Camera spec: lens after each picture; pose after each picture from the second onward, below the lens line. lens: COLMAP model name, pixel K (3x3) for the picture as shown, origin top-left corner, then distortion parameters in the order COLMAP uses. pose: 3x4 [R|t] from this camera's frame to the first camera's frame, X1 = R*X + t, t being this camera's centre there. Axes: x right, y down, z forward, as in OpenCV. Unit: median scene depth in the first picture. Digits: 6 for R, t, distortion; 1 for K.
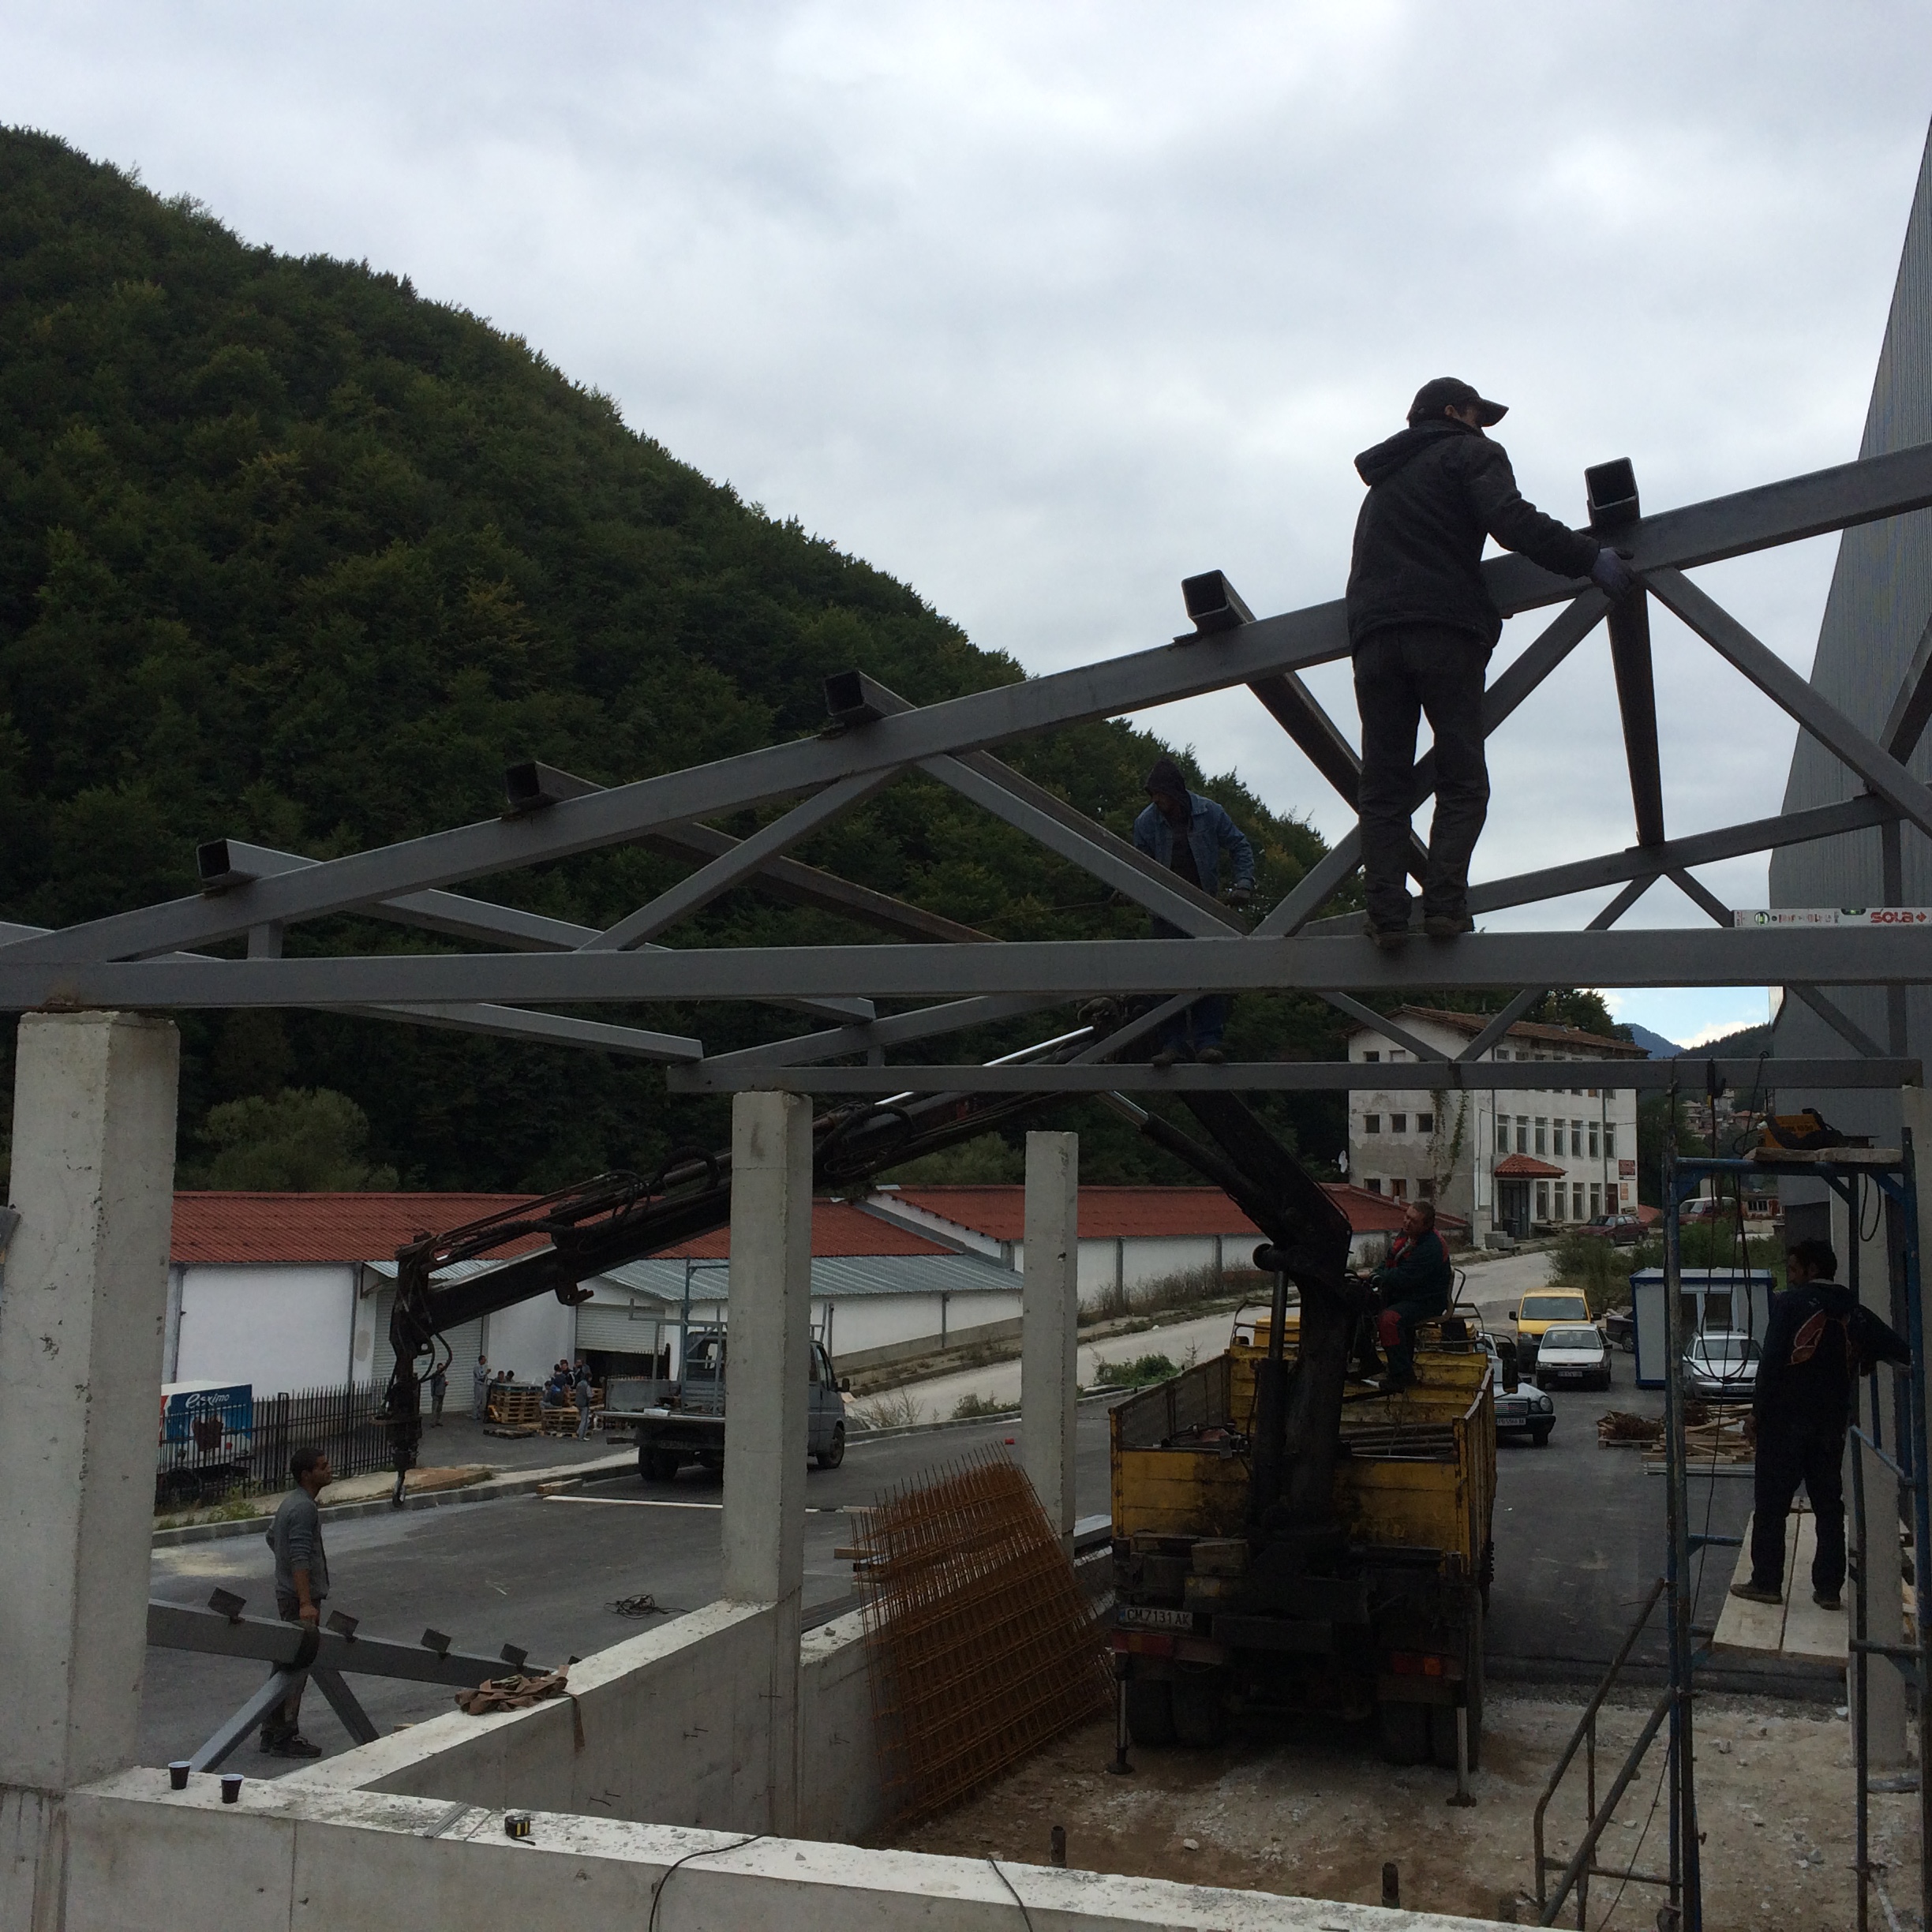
lens RADIAL K [[2216.4, 0, 968.8], [0, 2216.4, 971.0], [0, 0, 1]] dist [0.070397, 0.000000]
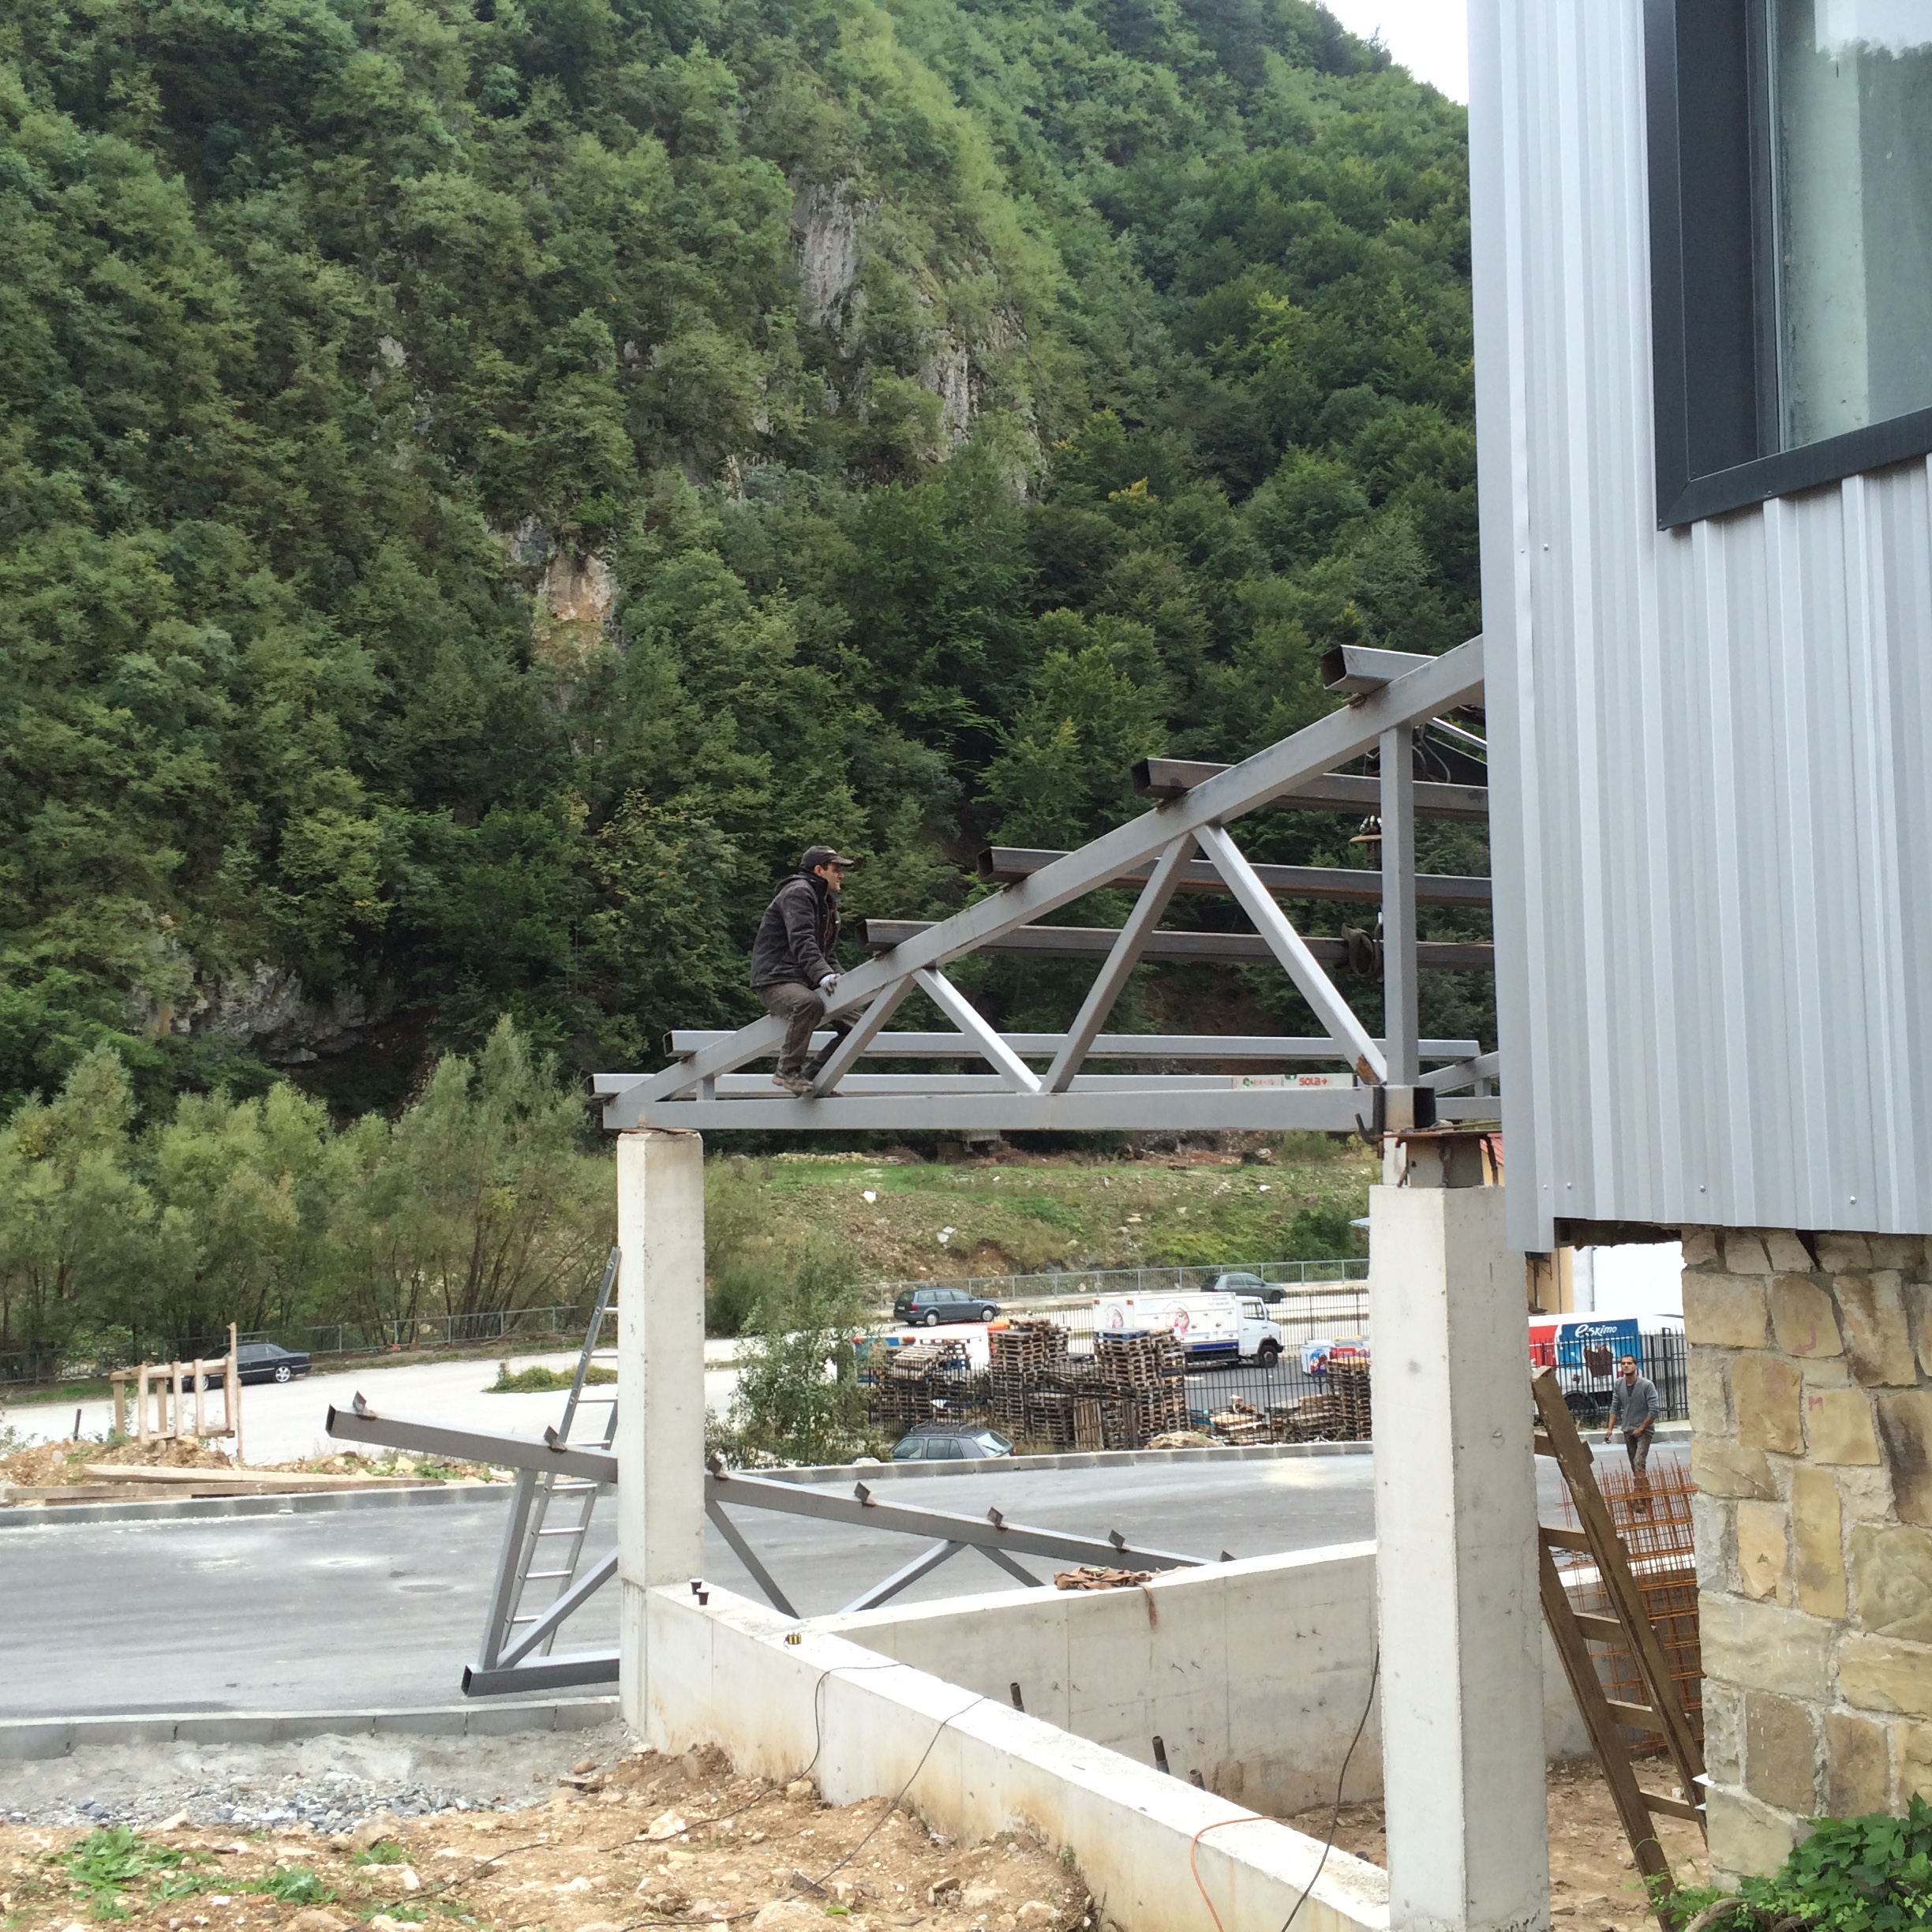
lens RADIAL K [[2216.4, 0, 963.4], [0, 2216.4, 962.8], [0, 0, 1]] dist [0.070397, 0.000000]
pose [[0.758765, -0.065154, -0.648097, 0.144796], [0.085989, 0.996296, 0.000514, -0.014637], [0.645663, -0.056119, 0.761557, -0.018813]]
